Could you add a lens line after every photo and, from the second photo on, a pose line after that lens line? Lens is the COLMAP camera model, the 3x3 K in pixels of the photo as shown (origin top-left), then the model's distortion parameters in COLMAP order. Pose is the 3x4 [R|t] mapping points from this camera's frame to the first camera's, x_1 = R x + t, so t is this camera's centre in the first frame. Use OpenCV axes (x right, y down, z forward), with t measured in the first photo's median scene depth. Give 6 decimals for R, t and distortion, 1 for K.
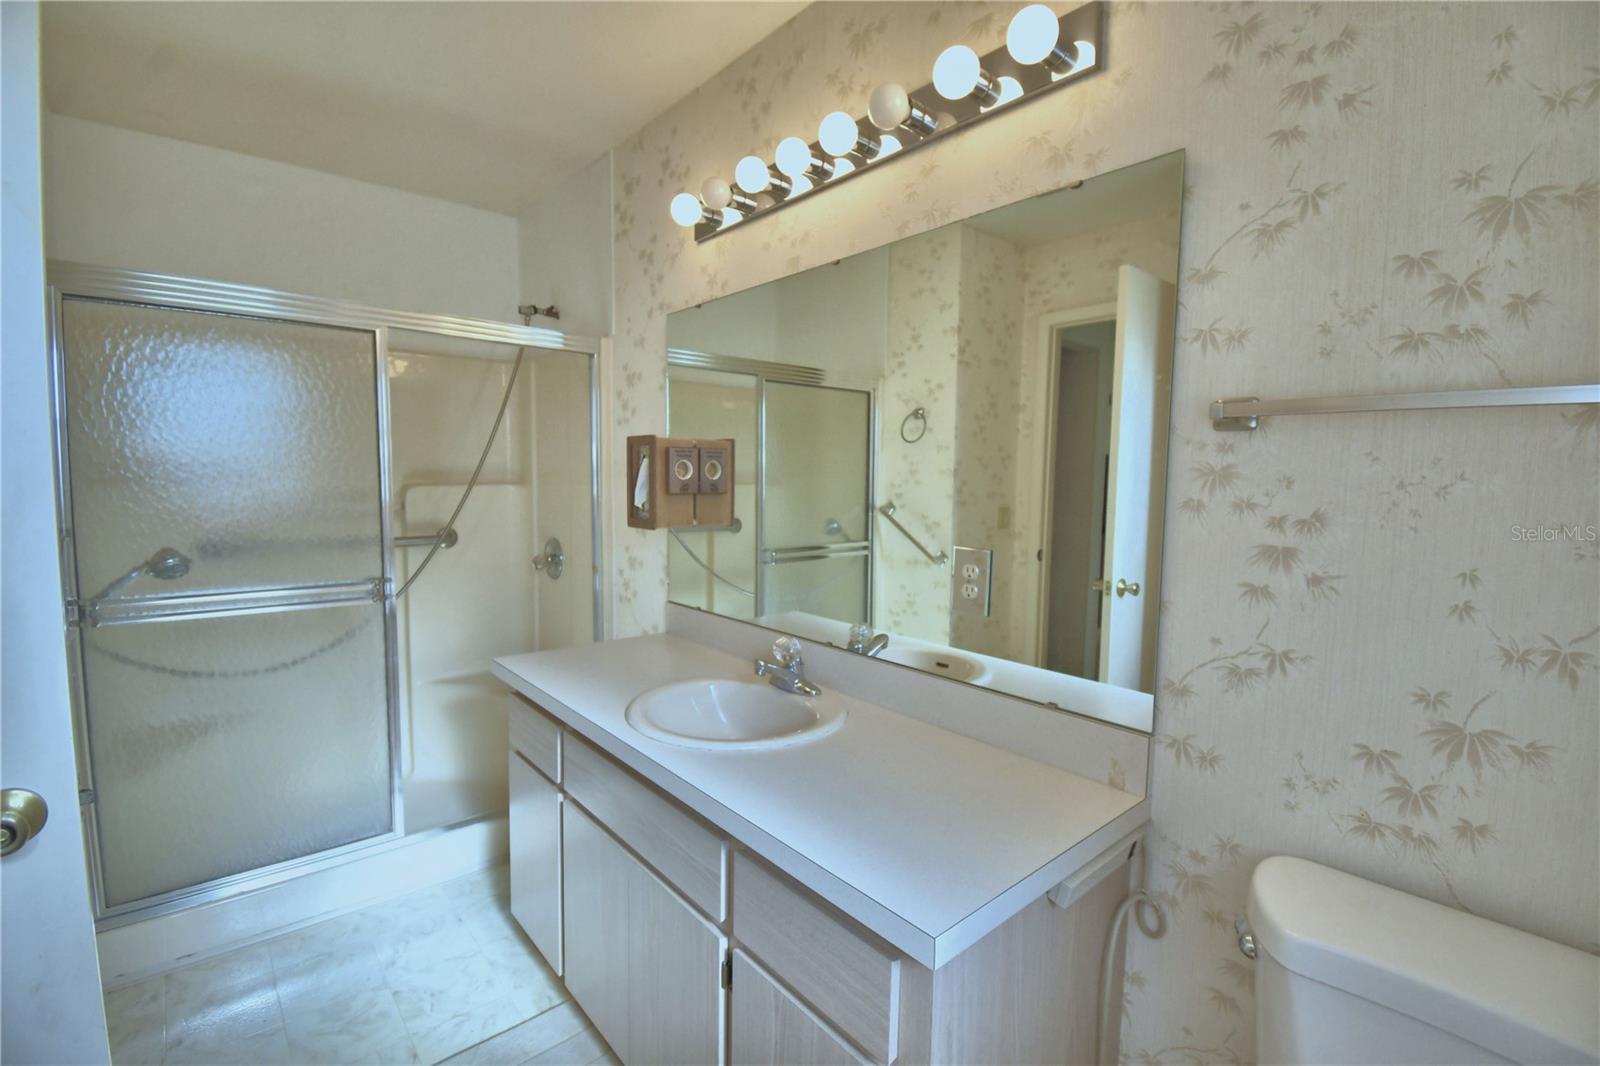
lens RADIAL K [[713.9, 0, 804.8], [0, 713.9, 534.6], [0, 0, 1]] dist [0.011396, -0.019950]
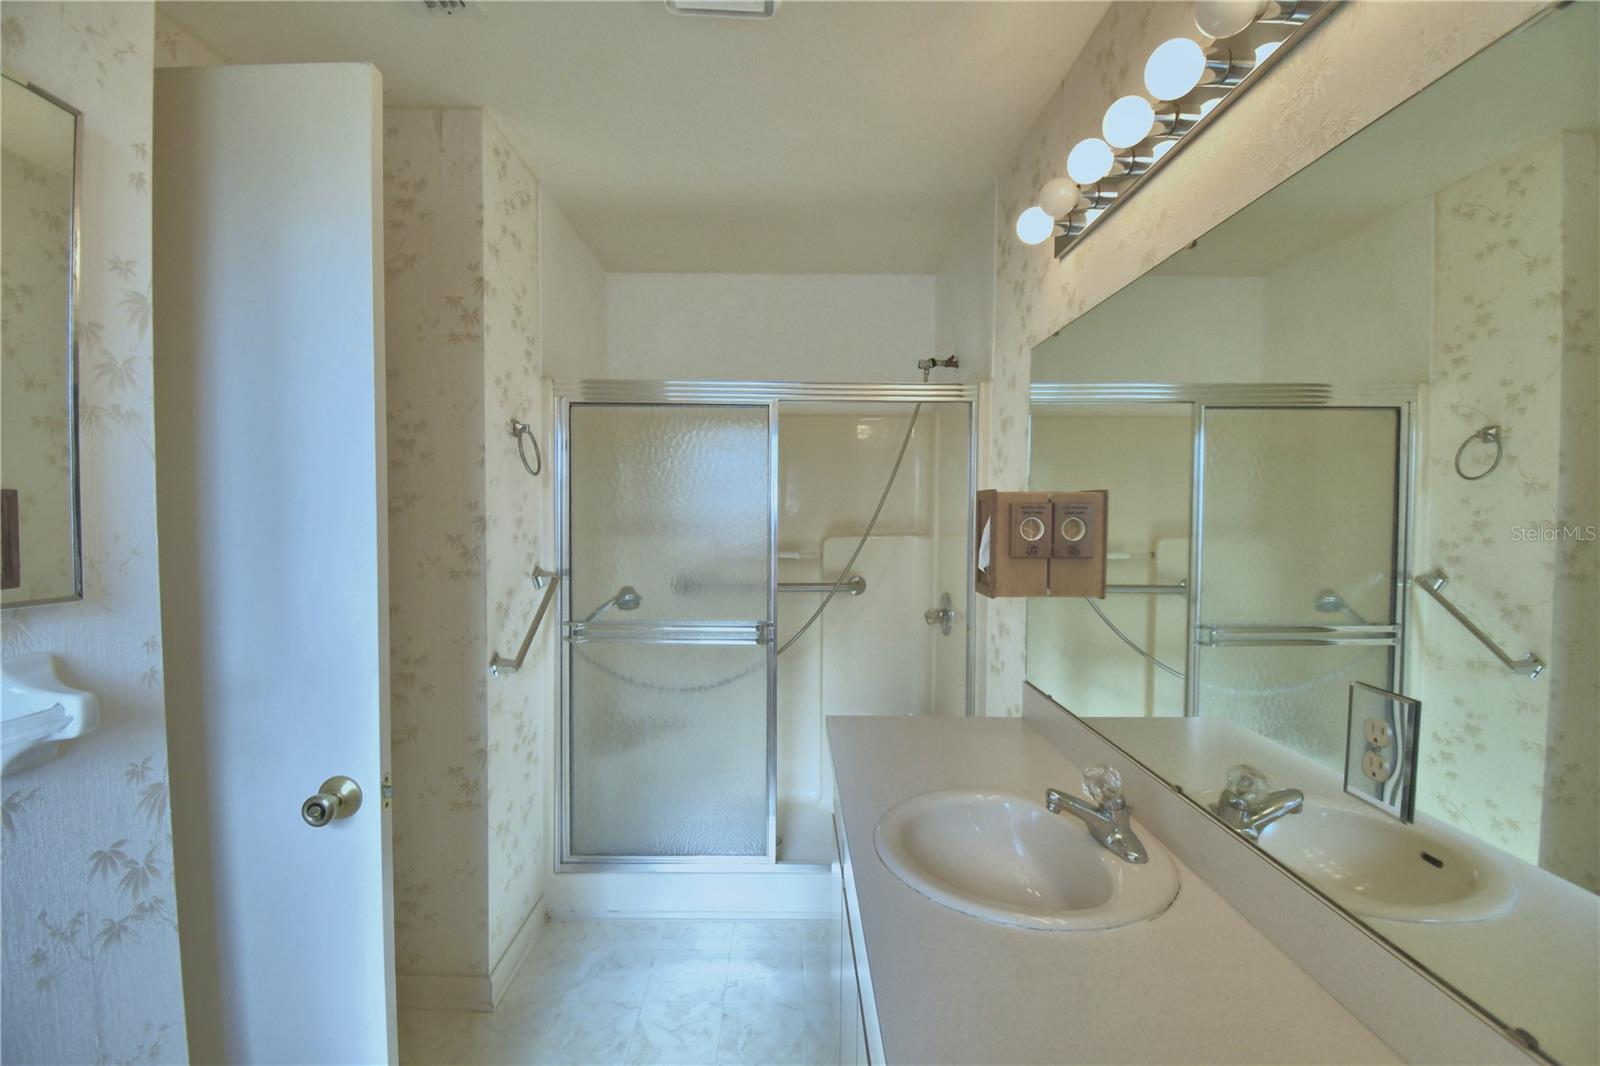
lens RADIAL K [[713.9, 0, 783.7], [0, 713.9, 532.8], [0, 0, 1]] dist [0.011396, -0.019950]
pose [[0.750563, 0.013203, -0.660666, 0.132136], [-0.050730, 0.998001, -0.037689, -0.031461], [0.658848, 0.061803, 0.749733, 0.140359]]
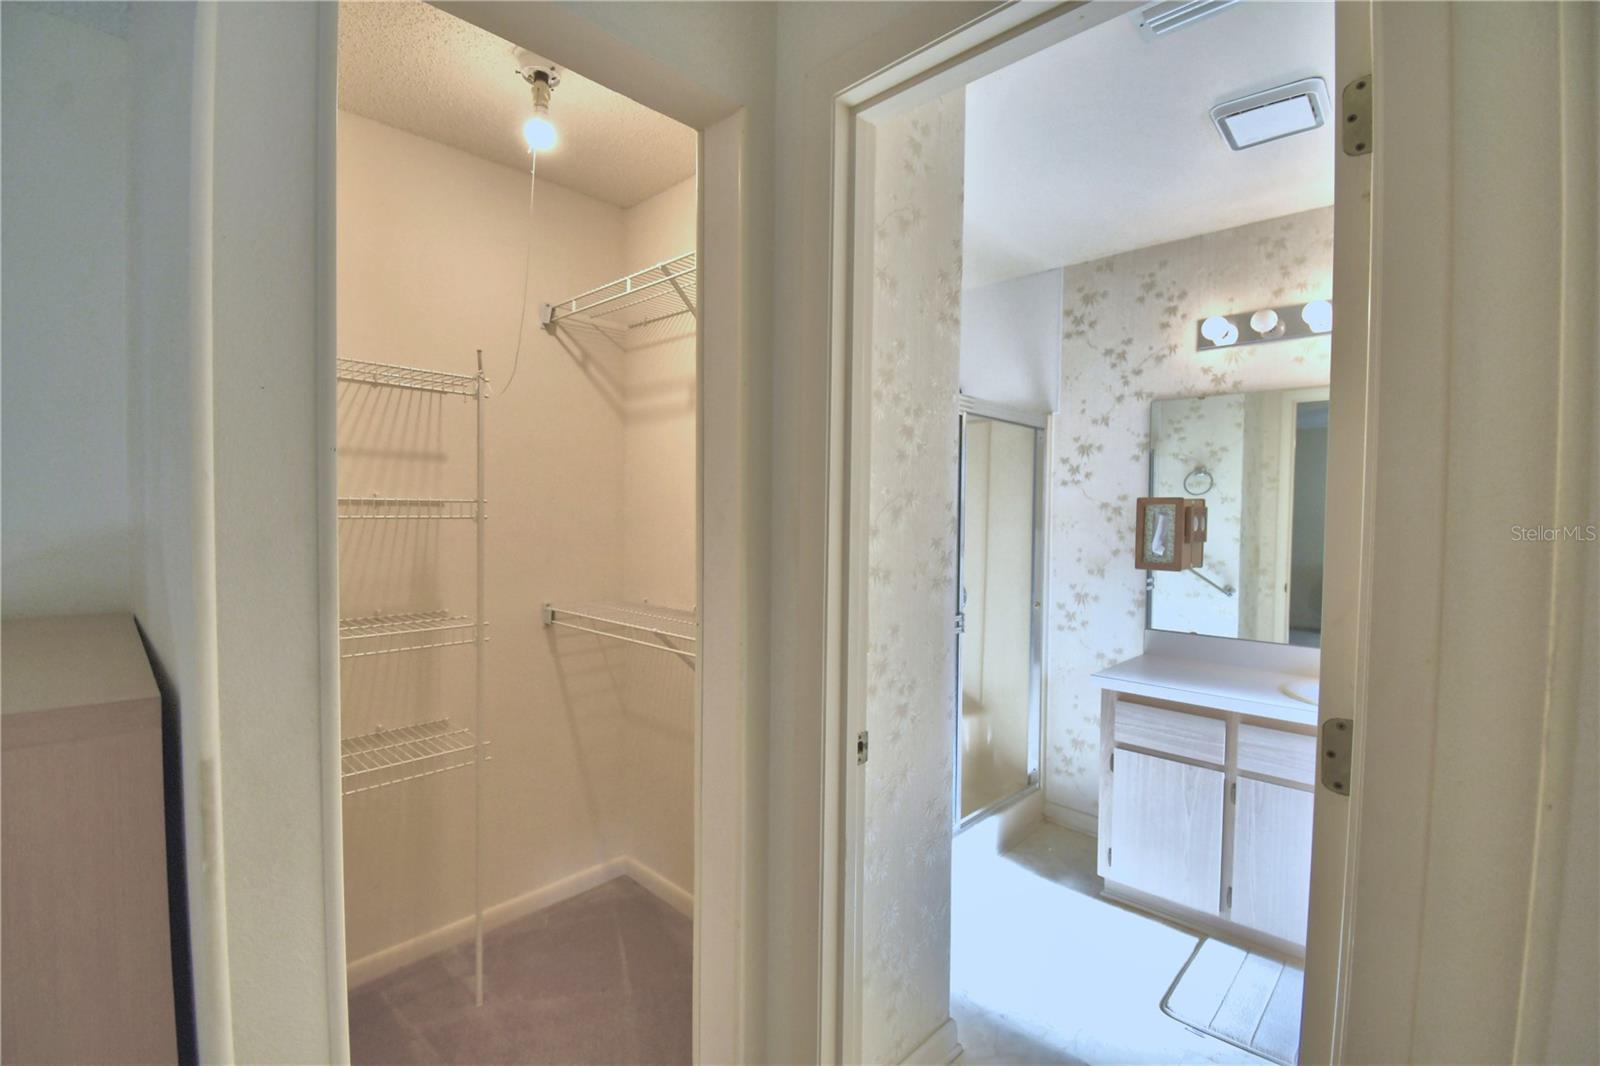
lens RADIAL K [[713.9, 0, 806.1], [0, 713.9, 535.8], [0, 0, 1]] dist [0.011396, -0.019950]
pose [[0.995485, -0.007385, 0.094628, -0.781689], [0.012119, 0.998698, -0.049553, -0.011102], [-0.094139, 0.050476, 0.994279, -0.166357]]
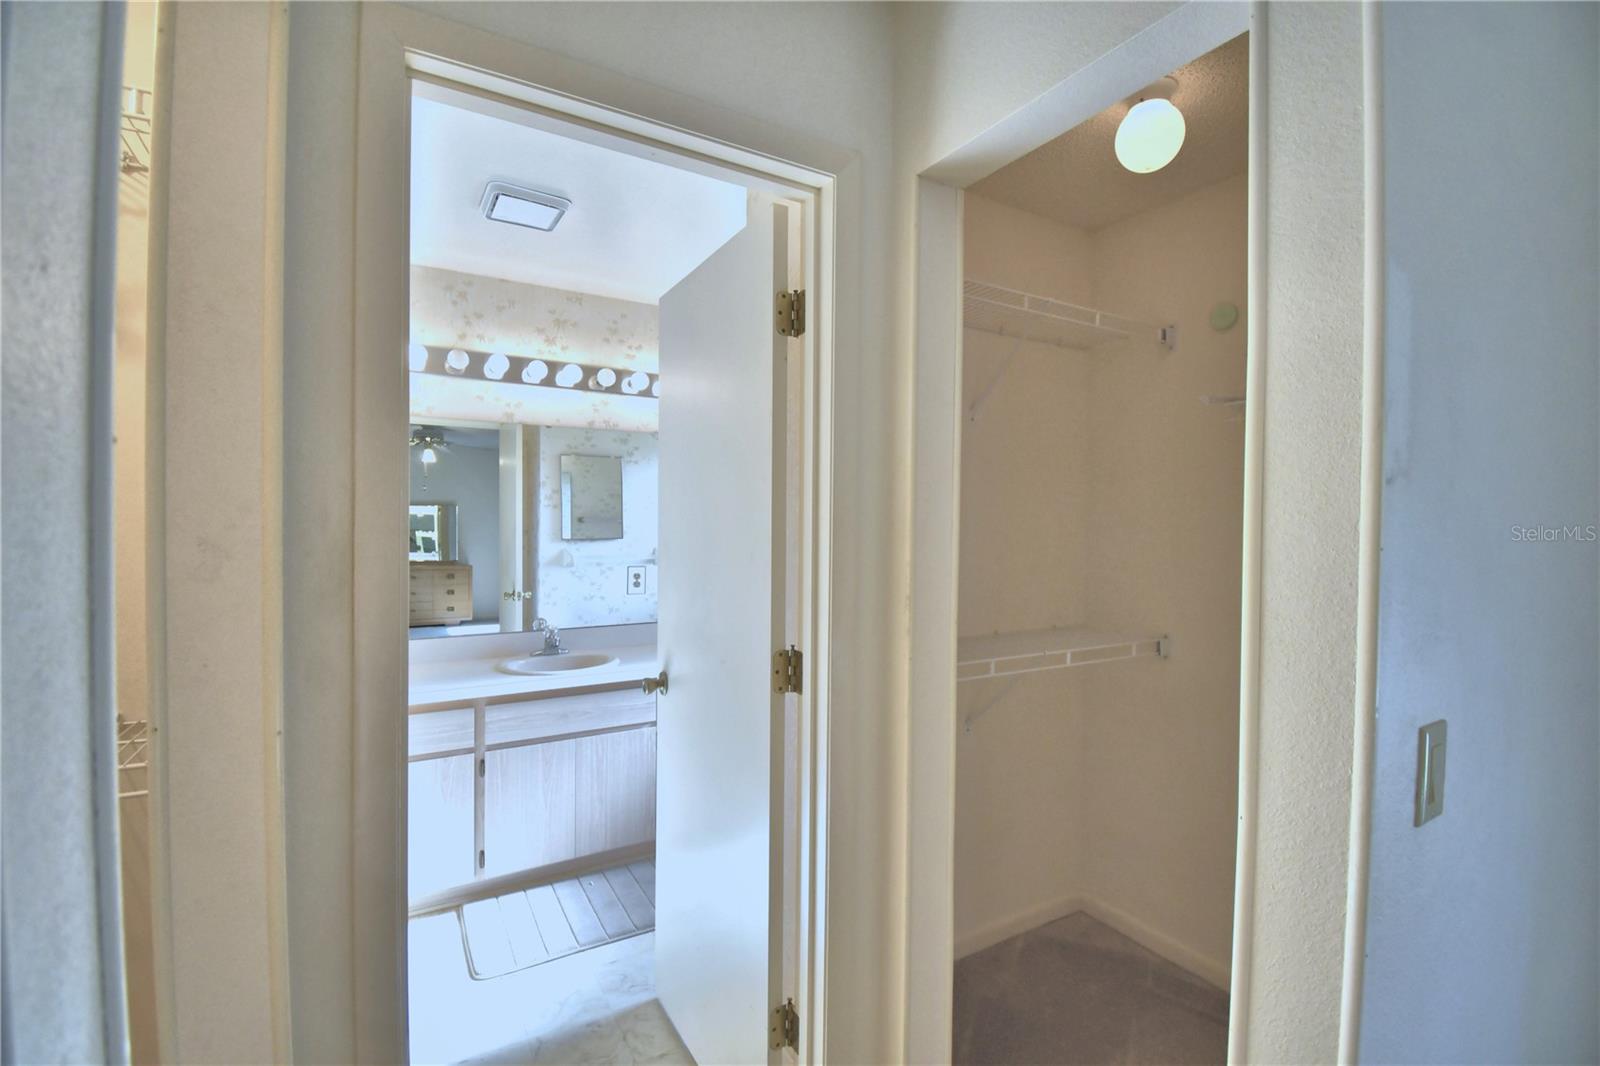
lens RADIAL K [[713.9, 0, 798.0], [0, 713.9, 535.0], [0, 0, 1]] dist [0.011396, -0.019950]
pose [[0.174943, -0.024377, 0.984277, -1.082195], [0.080384, 0.996710, 0.010398, -0.036227], [-0.981292, 0.077301, 0.176327, 0.019311]]
